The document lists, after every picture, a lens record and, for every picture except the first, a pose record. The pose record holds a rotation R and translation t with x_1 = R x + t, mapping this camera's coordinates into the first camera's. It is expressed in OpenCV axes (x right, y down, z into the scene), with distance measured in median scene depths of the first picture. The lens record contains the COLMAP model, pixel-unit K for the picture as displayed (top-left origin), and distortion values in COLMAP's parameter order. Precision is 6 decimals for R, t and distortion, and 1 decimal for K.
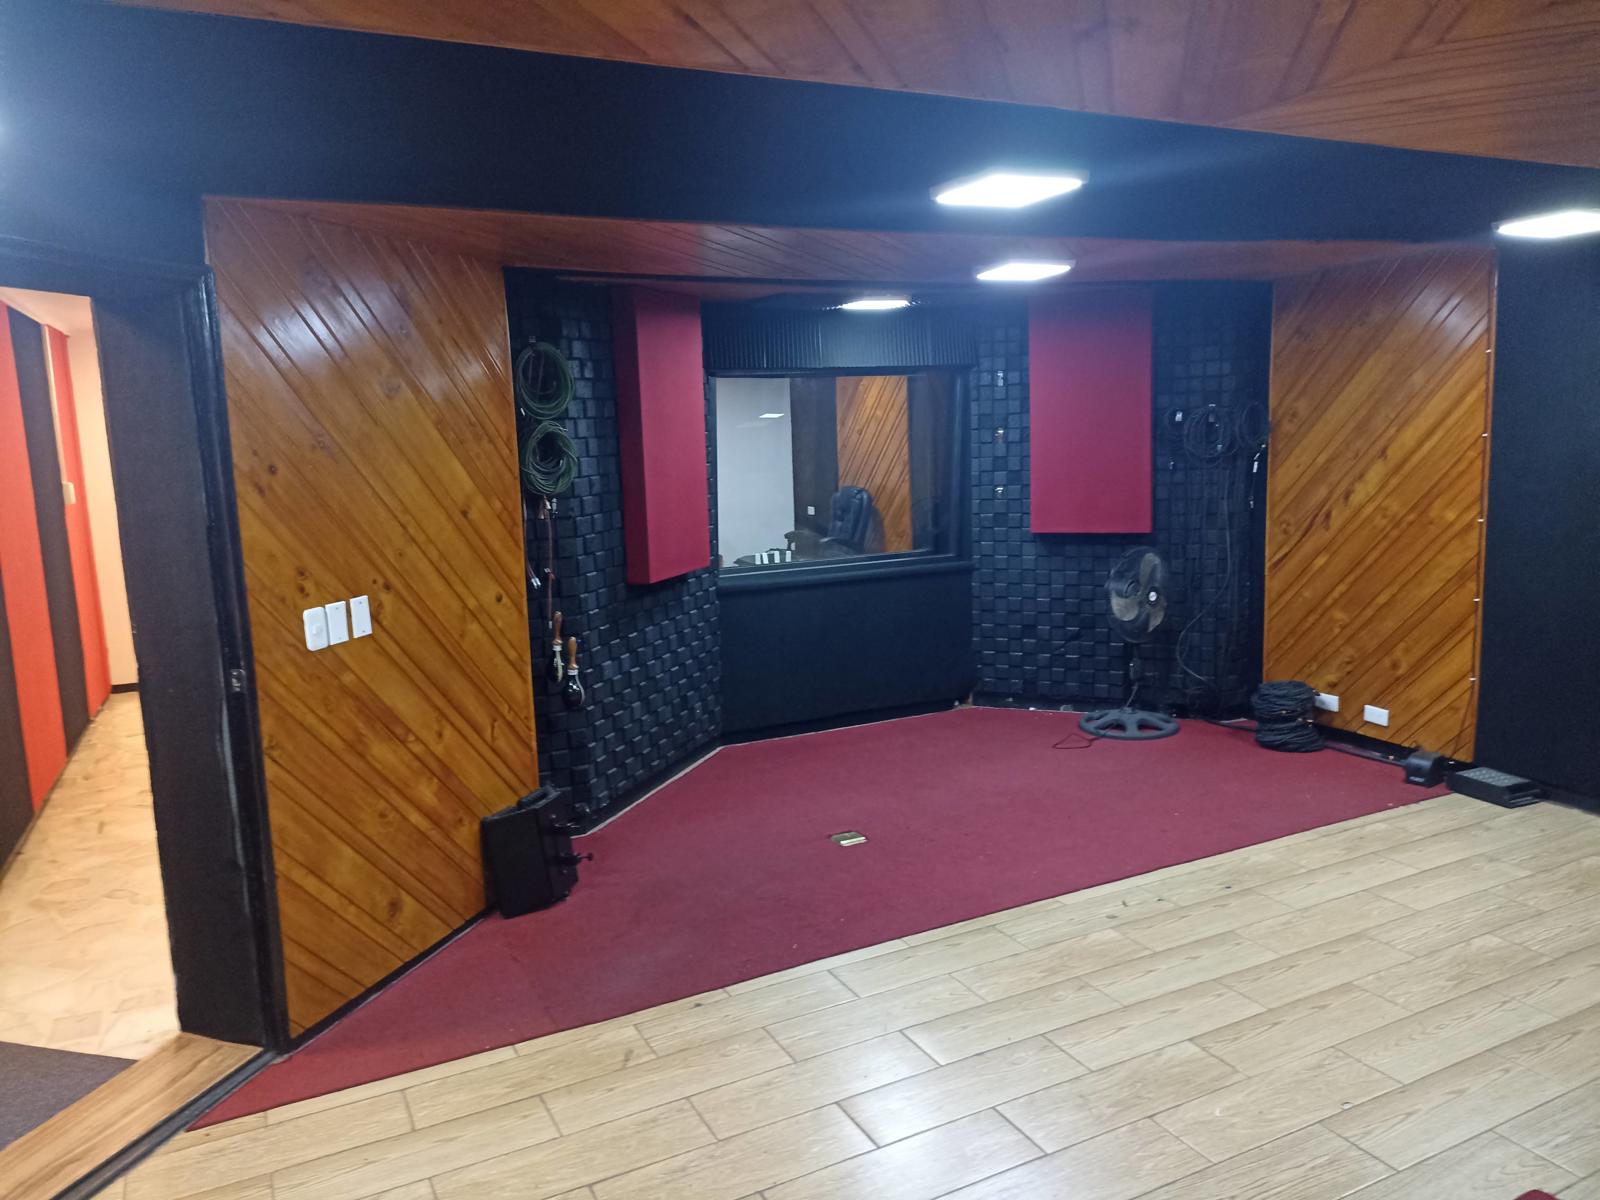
lens RADIAL K [[1155.1, 0, 800.0], [0, 1155.1, 600.0], [0, 0, 1]] dist [0.007867, 0.000141]
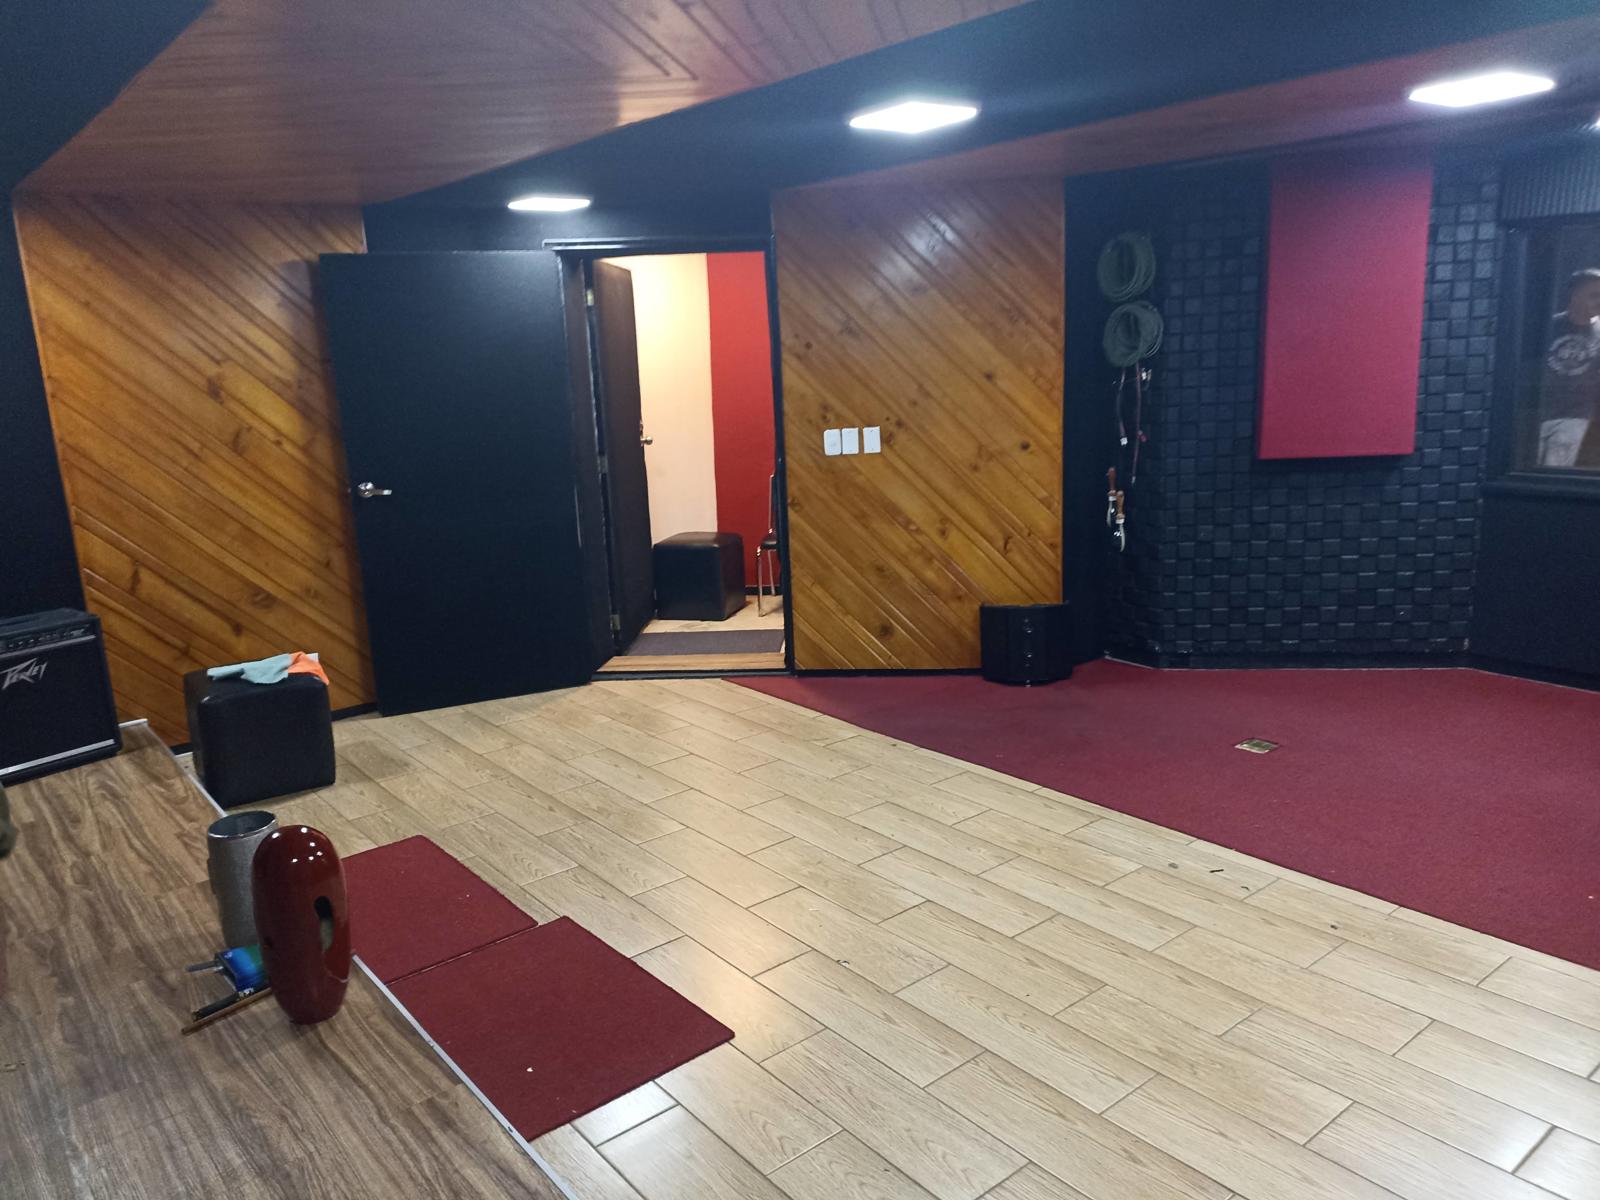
lens RADIAL K [[1155.1, 0, 800.0], [0, 1155.1, 600.0], [0, 0, 1]] dist [0.007867, 0.000141]
pose [[0.233228, 0.247918, -0.940288, 1.113366], [-0.108343, 0.967559, 0.228235, -0.121685], [0.966368, 0.048642, 0.252522, 0.509283]]
